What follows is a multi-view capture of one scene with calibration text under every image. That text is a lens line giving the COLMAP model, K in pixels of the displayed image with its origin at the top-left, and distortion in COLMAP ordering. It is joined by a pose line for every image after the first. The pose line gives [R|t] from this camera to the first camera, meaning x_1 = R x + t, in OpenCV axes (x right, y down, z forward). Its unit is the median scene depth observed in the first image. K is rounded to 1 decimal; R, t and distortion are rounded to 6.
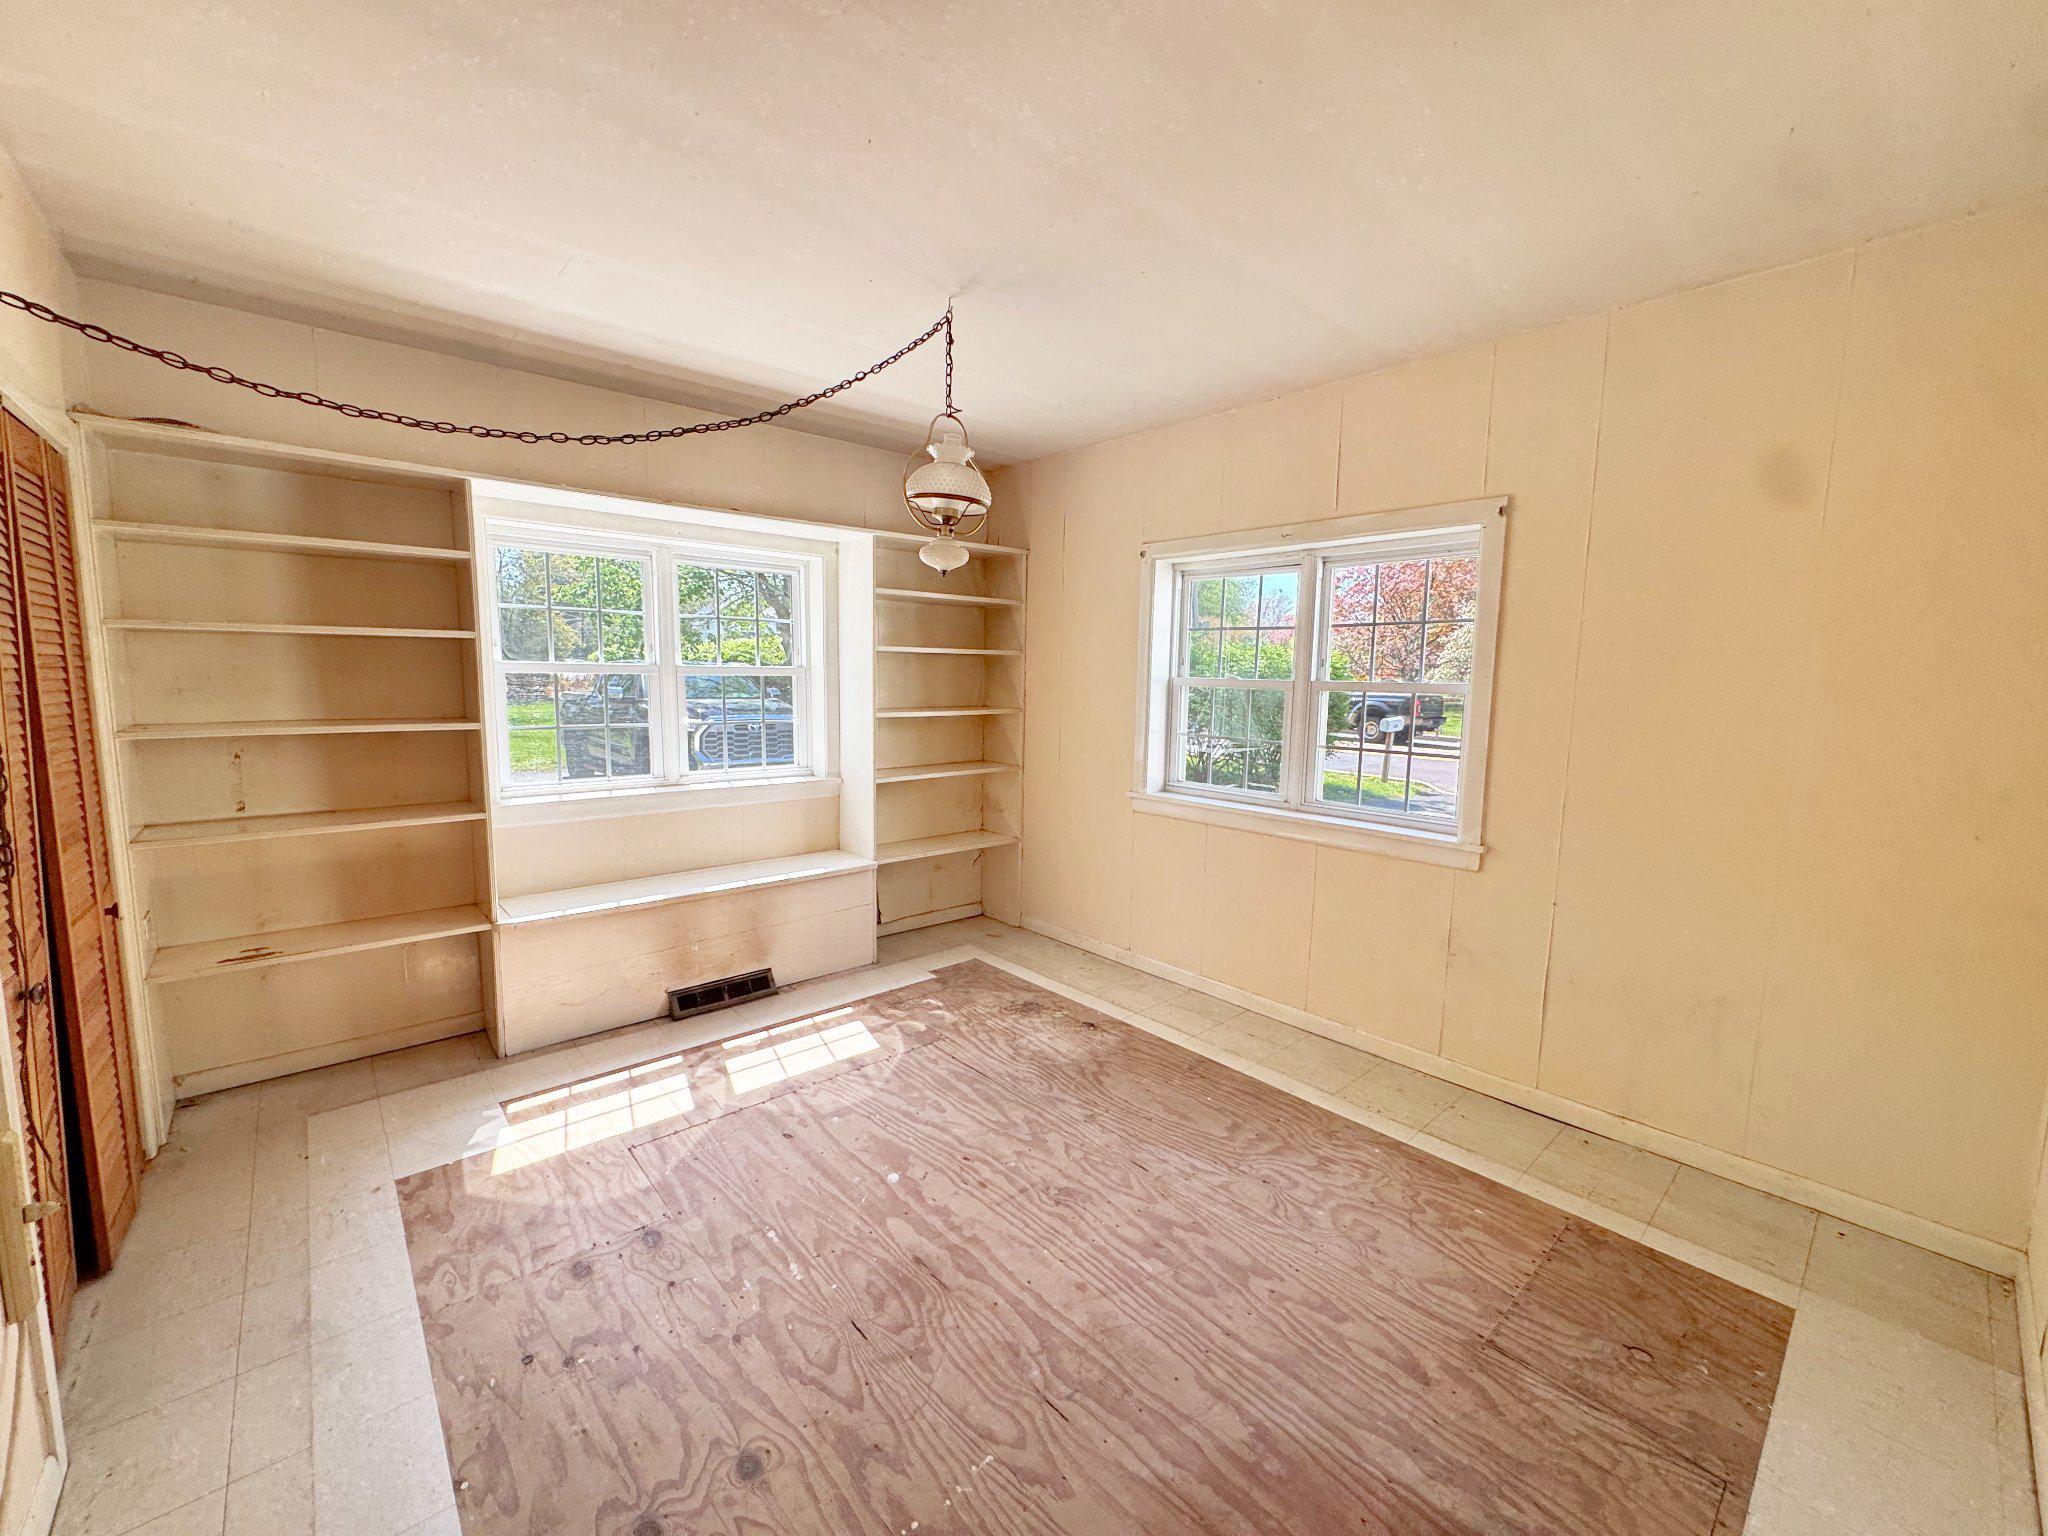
lens RADIAL K [[846.1, 0, 1026.0], [0, 846.1, 770.9], [0, 0, 1]] dist [-0.003783, 0.000123]
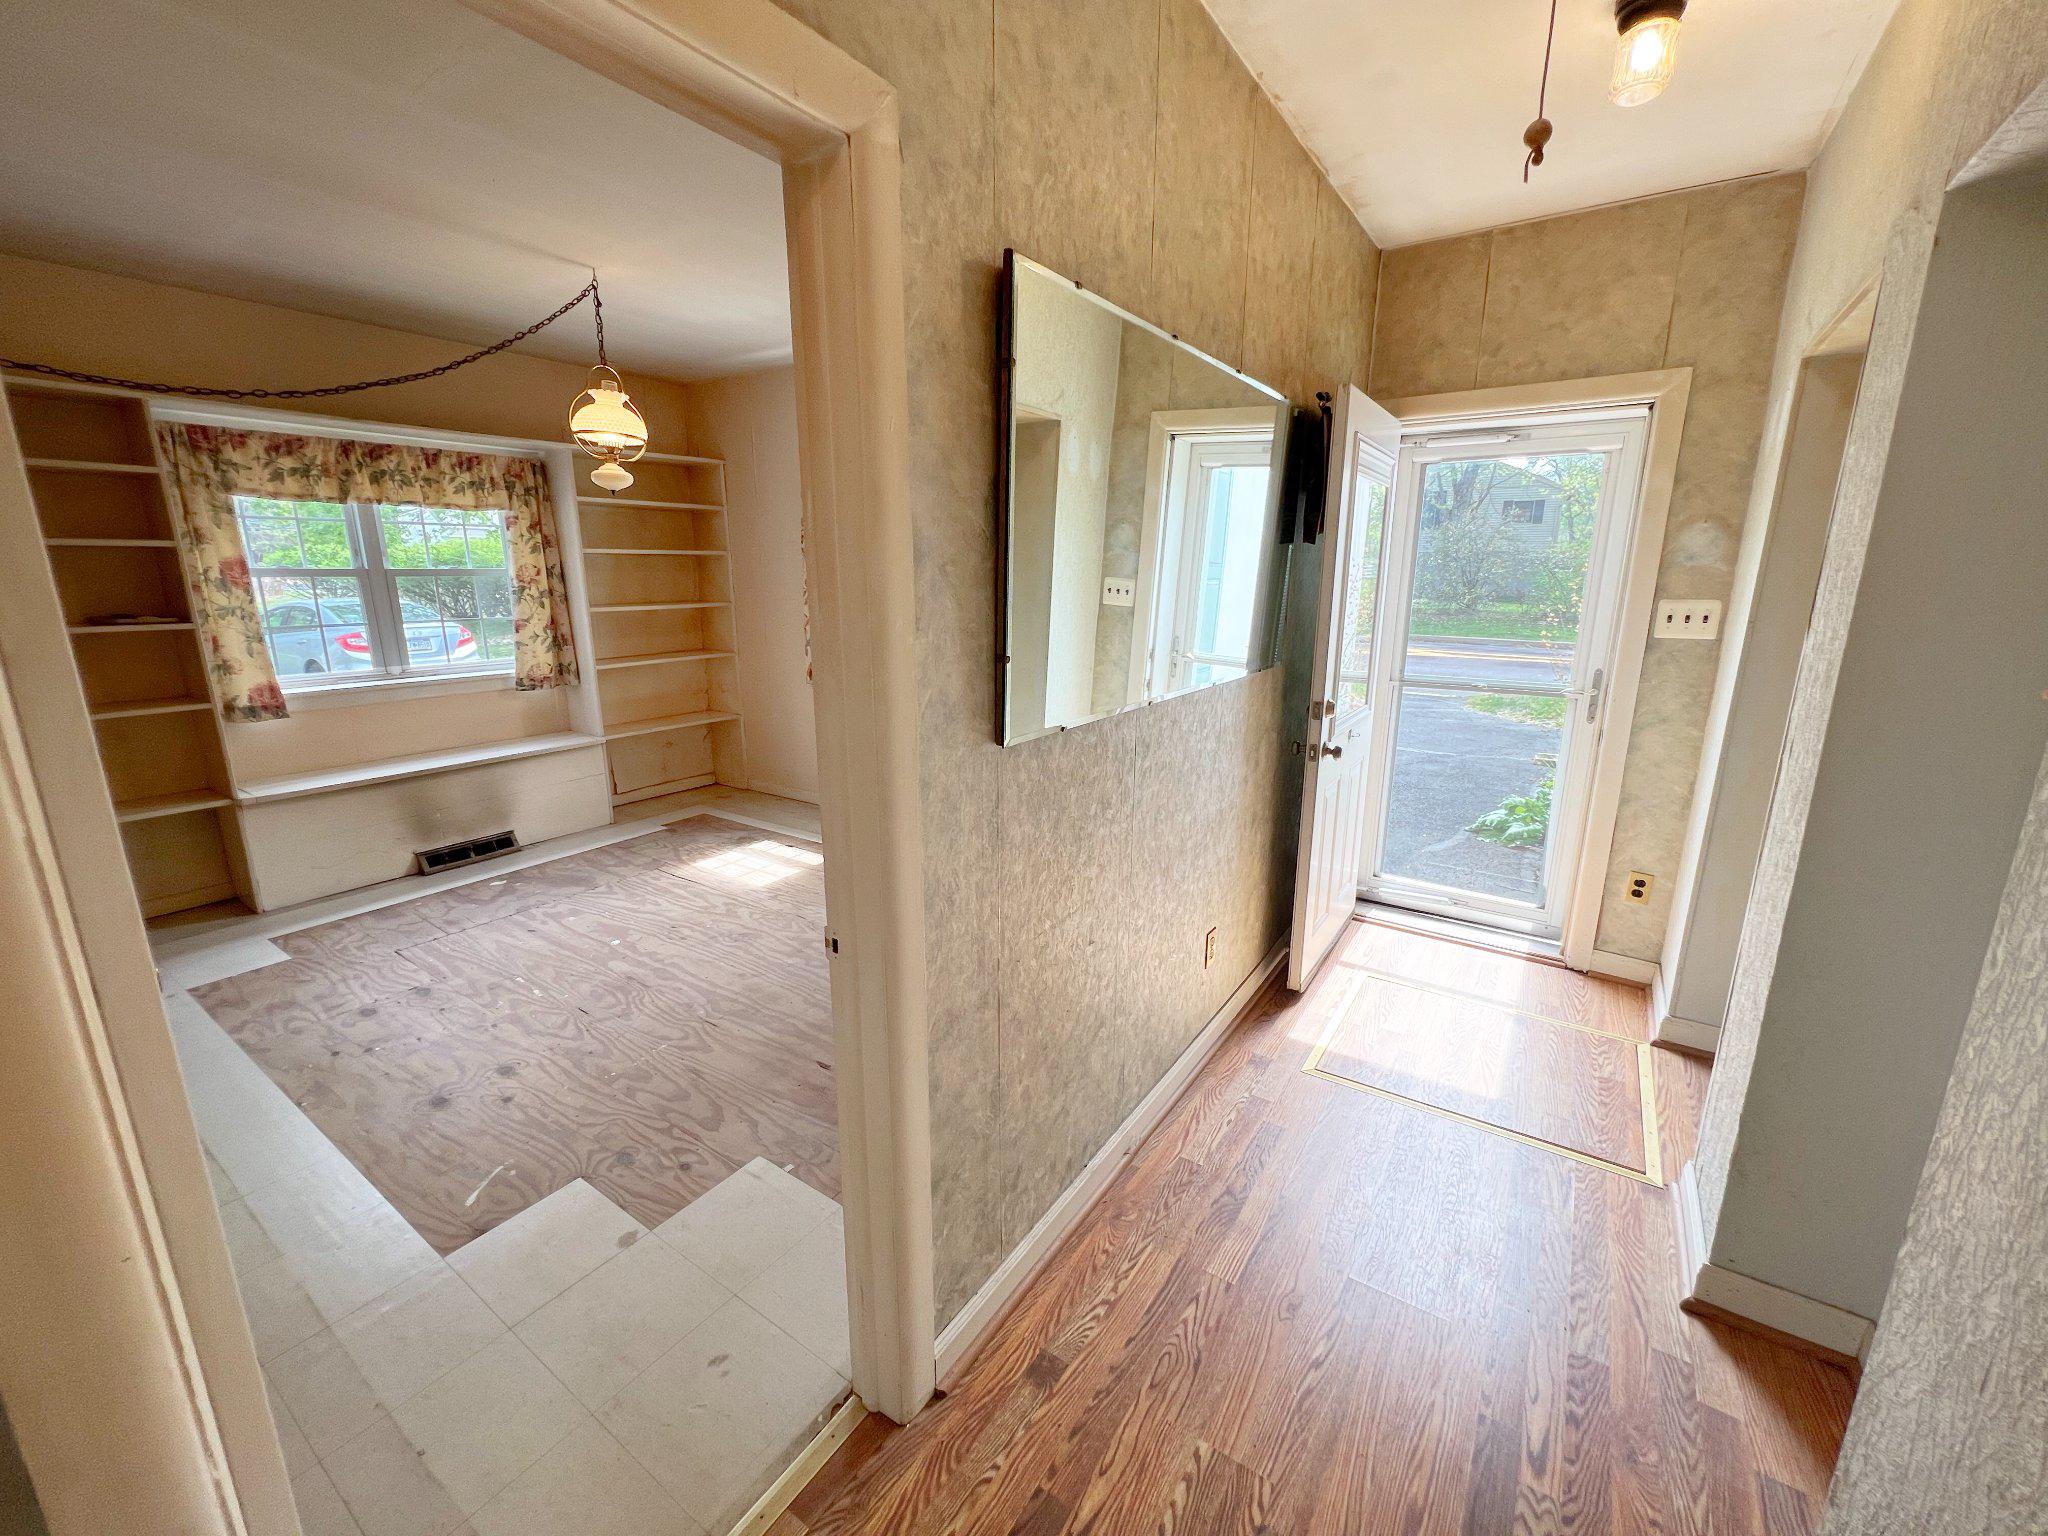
lens RADIAL K [[827.8, 0, 1013.7], [0, 827.8, 765.0], [0, 0, 1]] dist [-0.004477, 0.001102]
pose [[0.968924, -0.074061, 0.236011, 0.152811], [0.046035, 0.991446, 0.122126, 0.048266], [-0.243037, -0.107466, 0.964046, -0.375721]]
